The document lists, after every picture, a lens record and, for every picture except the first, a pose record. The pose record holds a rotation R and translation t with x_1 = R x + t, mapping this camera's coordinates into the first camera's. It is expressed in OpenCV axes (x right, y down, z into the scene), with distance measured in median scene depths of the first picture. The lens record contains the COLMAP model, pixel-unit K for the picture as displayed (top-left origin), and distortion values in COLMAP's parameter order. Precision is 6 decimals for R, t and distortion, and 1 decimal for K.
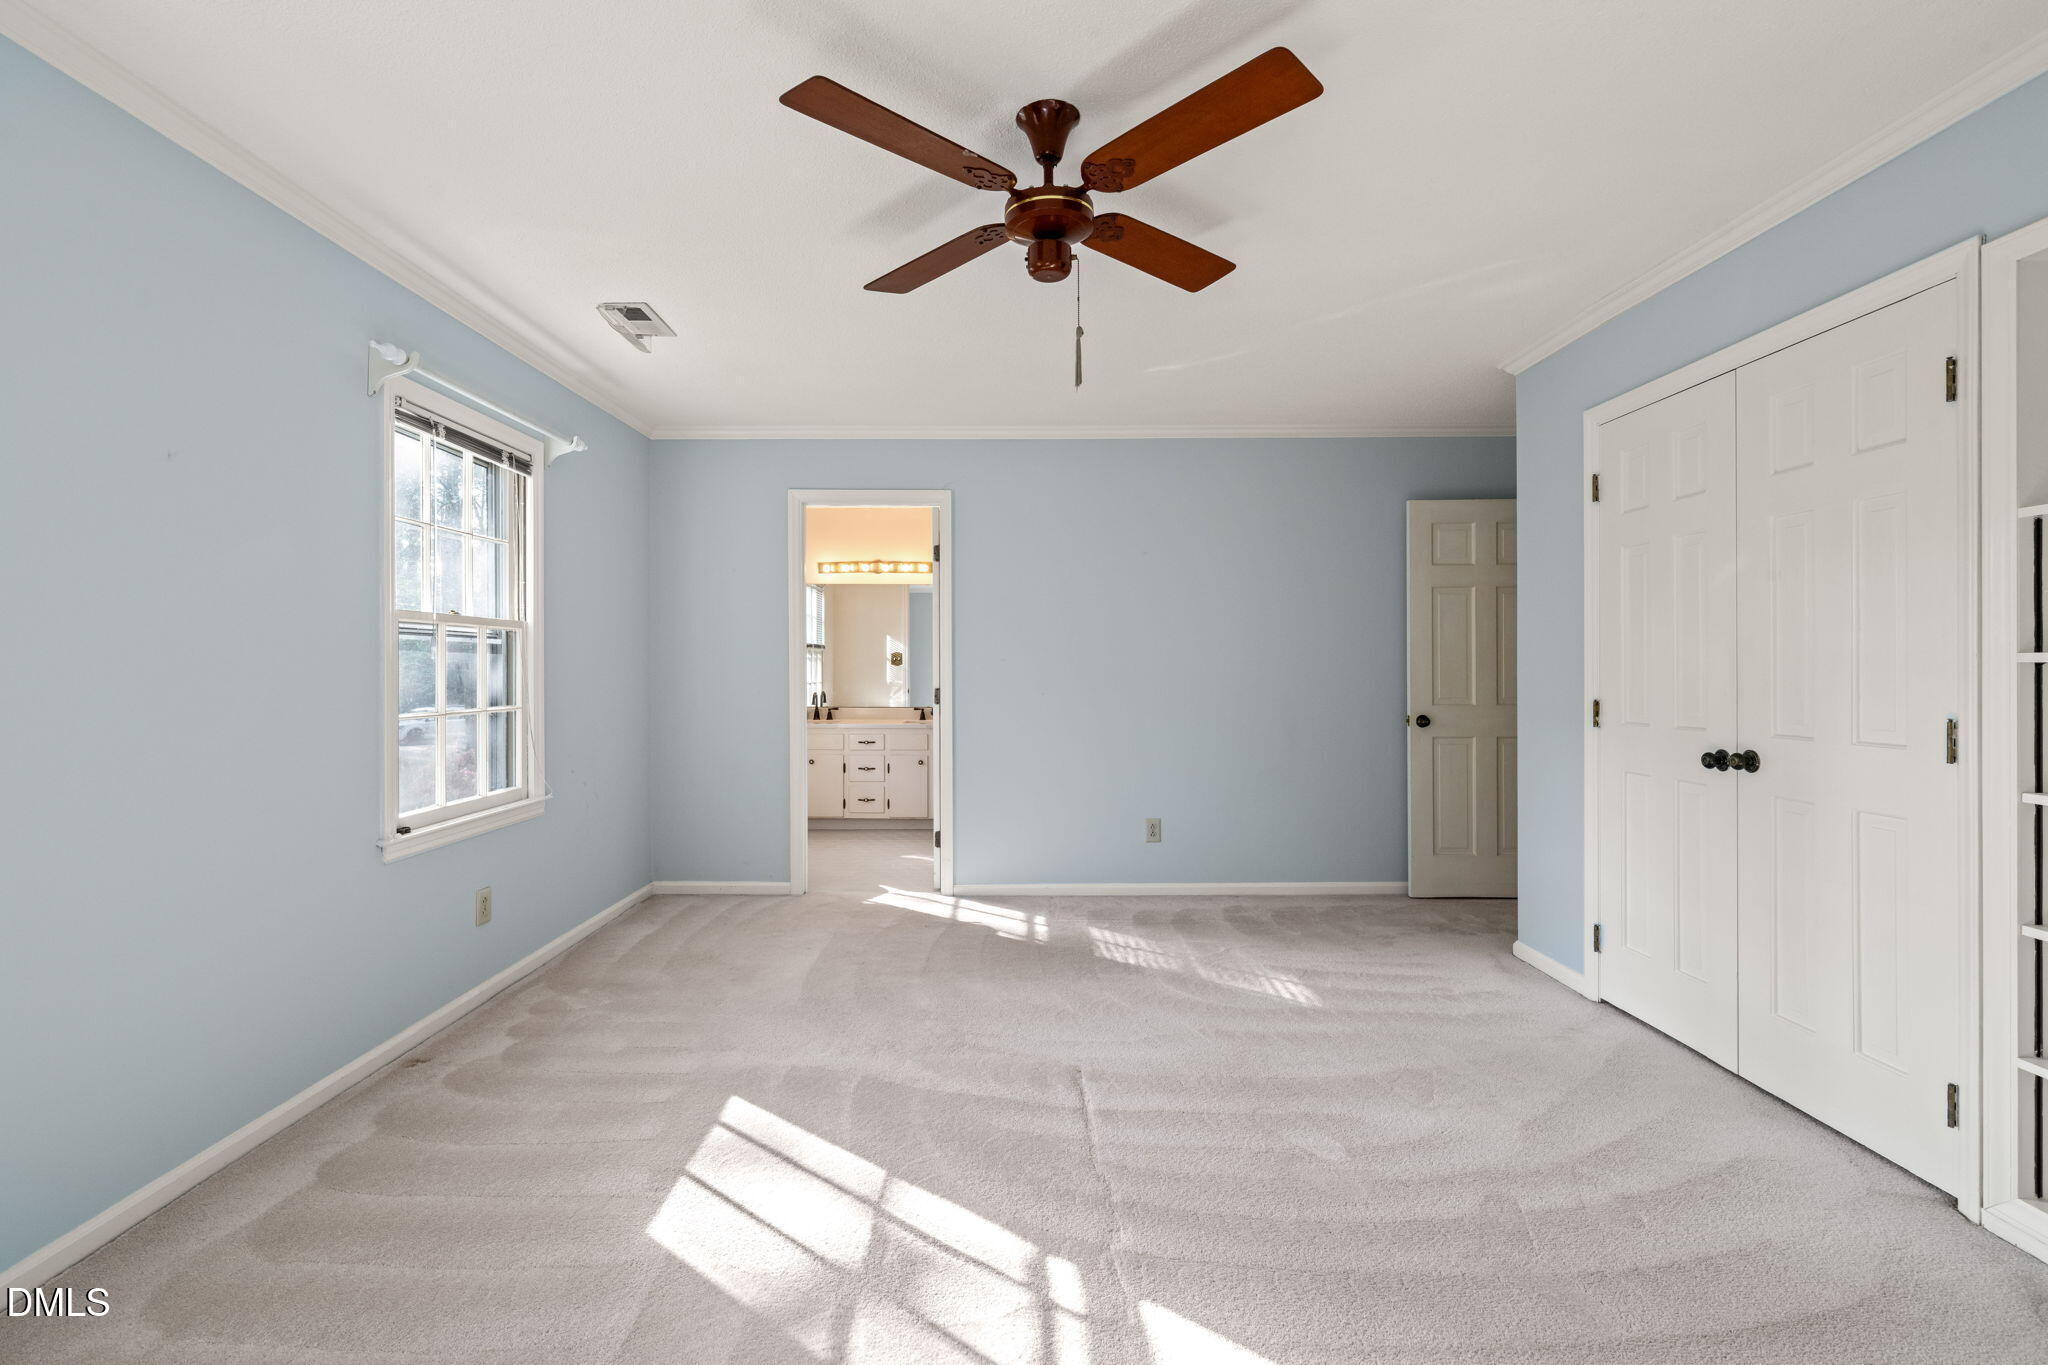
lens RADIAL K [[916.7, 0, 1005.5], [0, 916.7, 665.8], [0, 0, 1]] dist [0.002292, 0.000536]
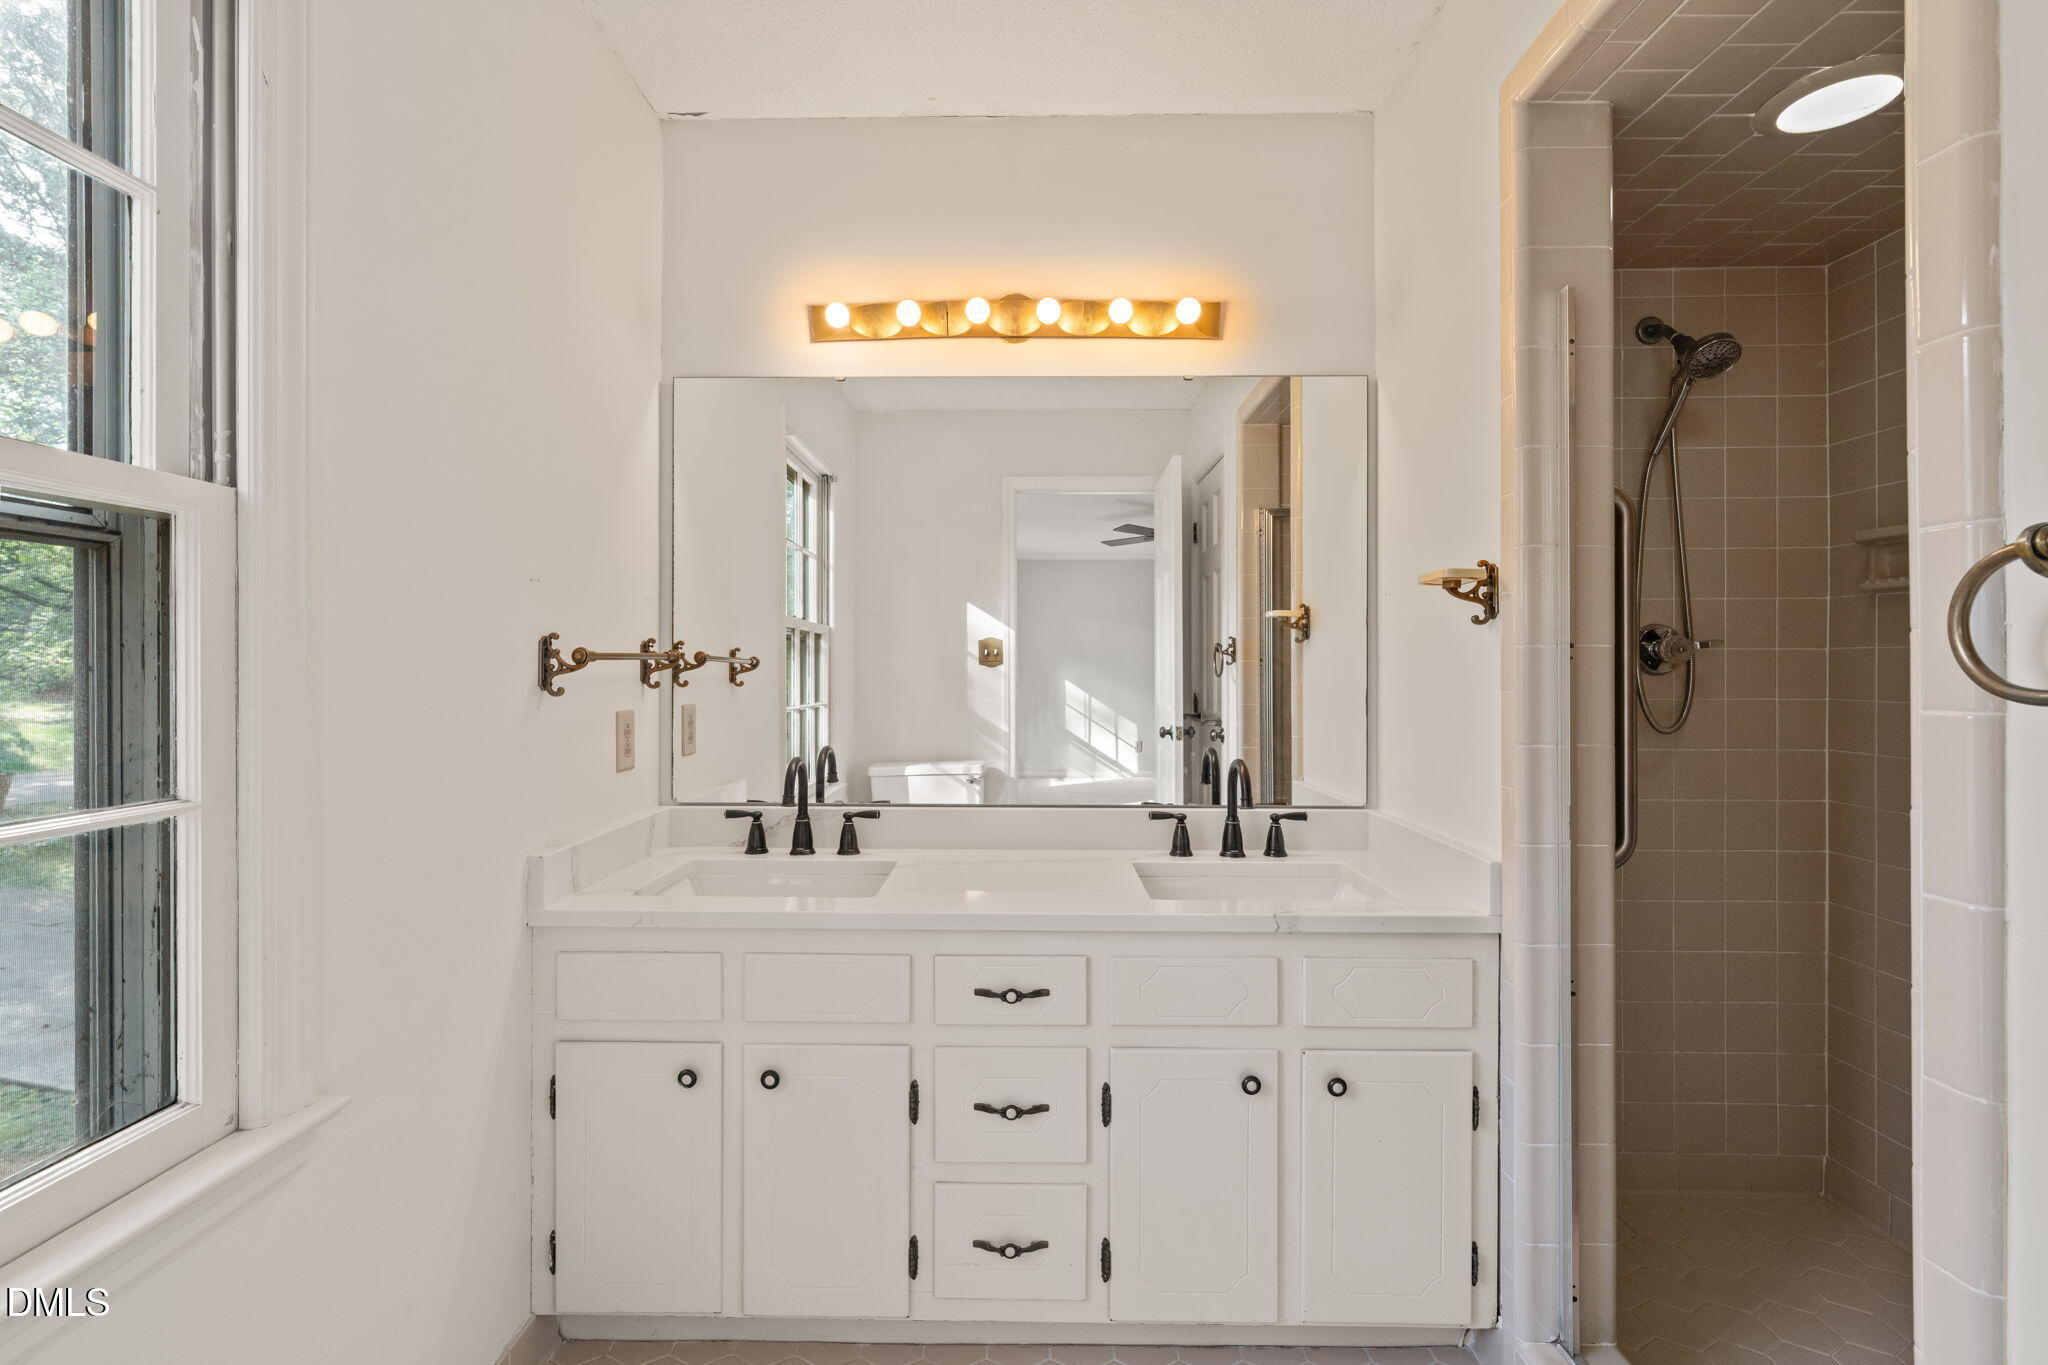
lens RADIAL K [[916.7, 0, 1005.5], [0, 916.7, 665.8], [0, 0, 1]] dist [0.002292, 0.000536]
pose [[0.999969, 0.001489, -0.007747, -0.151070], [-0.001560, 0.999957, -0.009117, 0.003675], [0.007734, 0.009129, 0.999928, 0.768513]]
